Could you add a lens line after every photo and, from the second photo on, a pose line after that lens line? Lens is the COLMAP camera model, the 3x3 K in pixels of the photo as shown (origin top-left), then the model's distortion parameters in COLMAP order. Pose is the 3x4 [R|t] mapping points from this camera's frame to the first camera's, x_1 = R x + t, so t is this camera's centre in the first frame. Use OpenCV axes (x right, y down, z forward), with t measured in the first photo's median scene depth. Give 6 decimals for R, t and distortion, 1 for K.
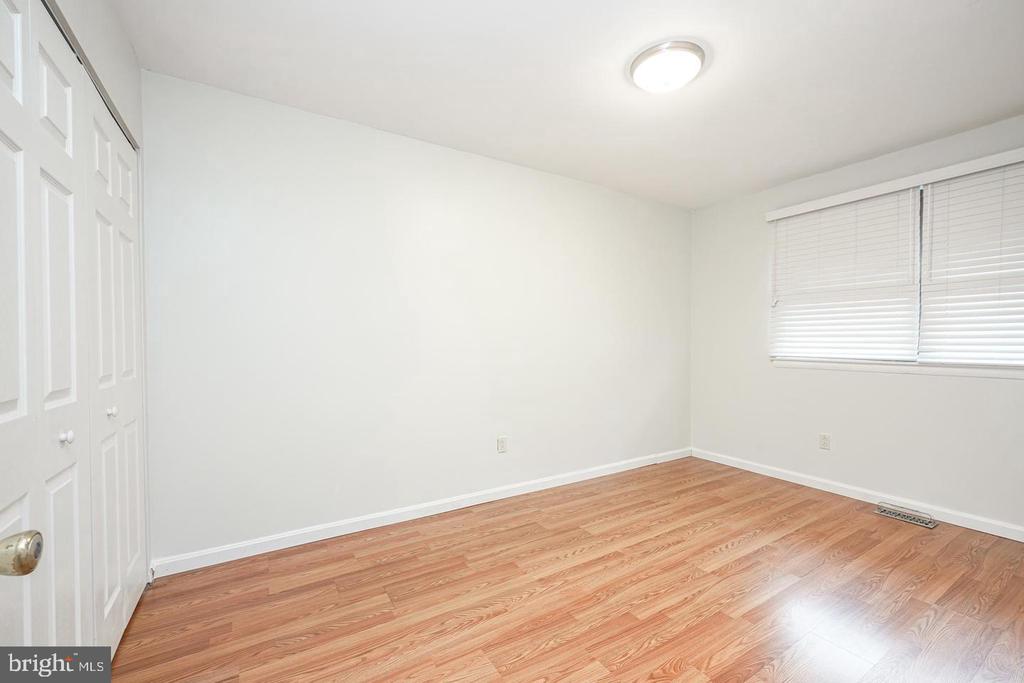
lens RADIAL K [[419.3, 0, 513.5], [0, 419.3, 344.9], [0, 0, 1]] dist [-0.000912, 0.001248]
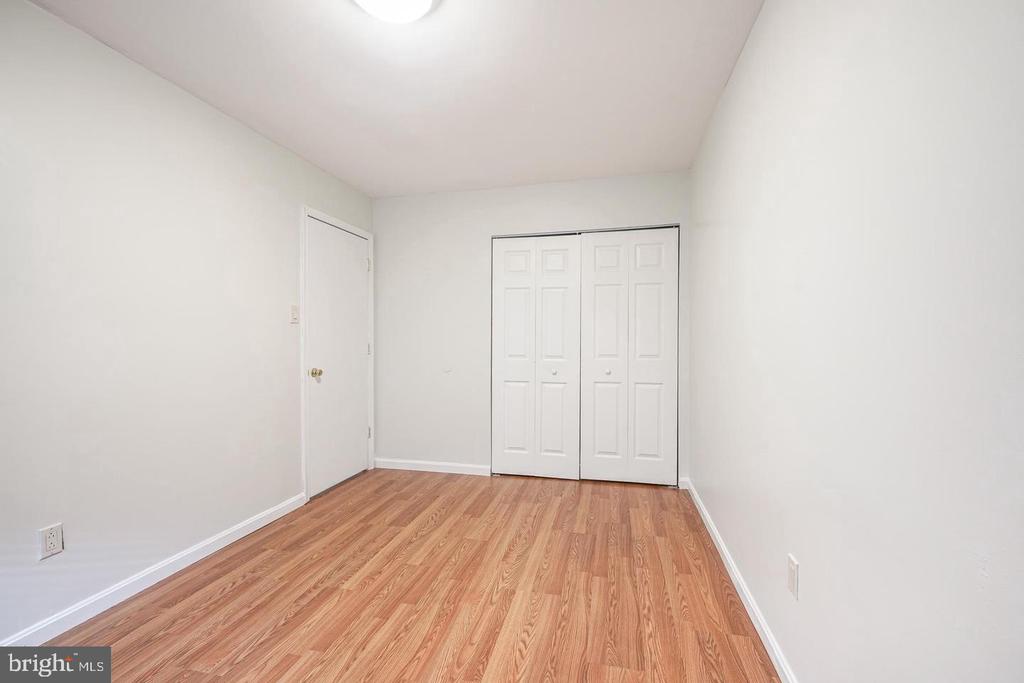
lens RADIAL K [[419.3, 0, 512.1], [0, 419.3, 340.3], [0, 0, 1]] dist [-0.000912, 0.001248]
pose [[-0.700838, 0.005869, -0.713296, 0.799188], [-0.001275, 0.999954, 0.009480, -0.017133], [0.713319, 0.007553, -0.700799, 1.797893]]
